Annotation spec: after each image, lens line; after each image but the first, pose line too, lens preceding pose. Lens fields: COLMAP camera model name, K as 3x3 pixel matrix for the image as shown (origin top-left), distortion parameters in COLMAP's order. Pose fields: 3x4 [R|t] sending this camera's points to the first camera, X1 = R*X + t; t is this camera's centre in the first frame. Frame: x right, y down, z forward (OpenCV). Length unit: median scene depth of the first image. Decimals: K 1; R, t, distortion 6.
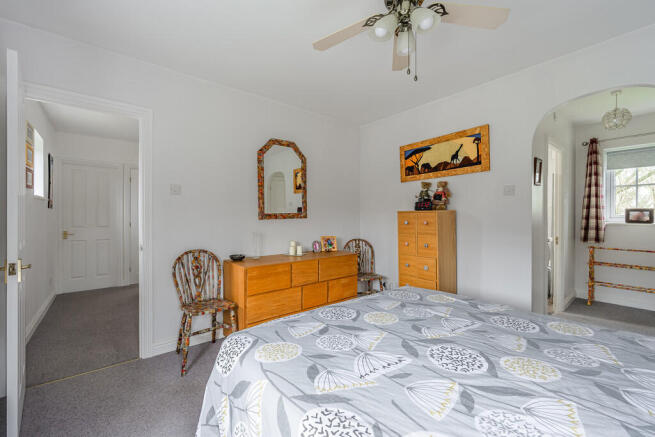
lens RADIAL K [[276.1, 0, 329.3], [0, 276.1, 219.3], [0, 0, 1]] dist [0.001288, 0.000405]
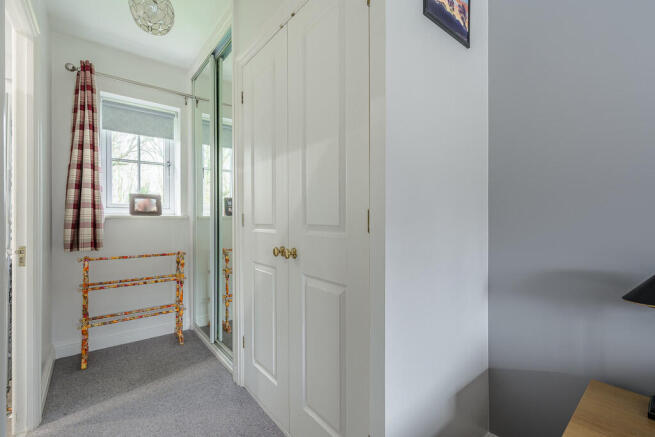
lens RADIAL K [[292.2, 0, 326.0], [0, 292.2, 218.1], [0, 0, 1]] dist [-0.000331, -0.000096]
pose [[0.027125, -0.003870, 0.999625, 0.375601], [0.009272, 0.999950, 0.003619, 0.021648], [-0.999589, 0.009170, 0.027160, 0.498088]]
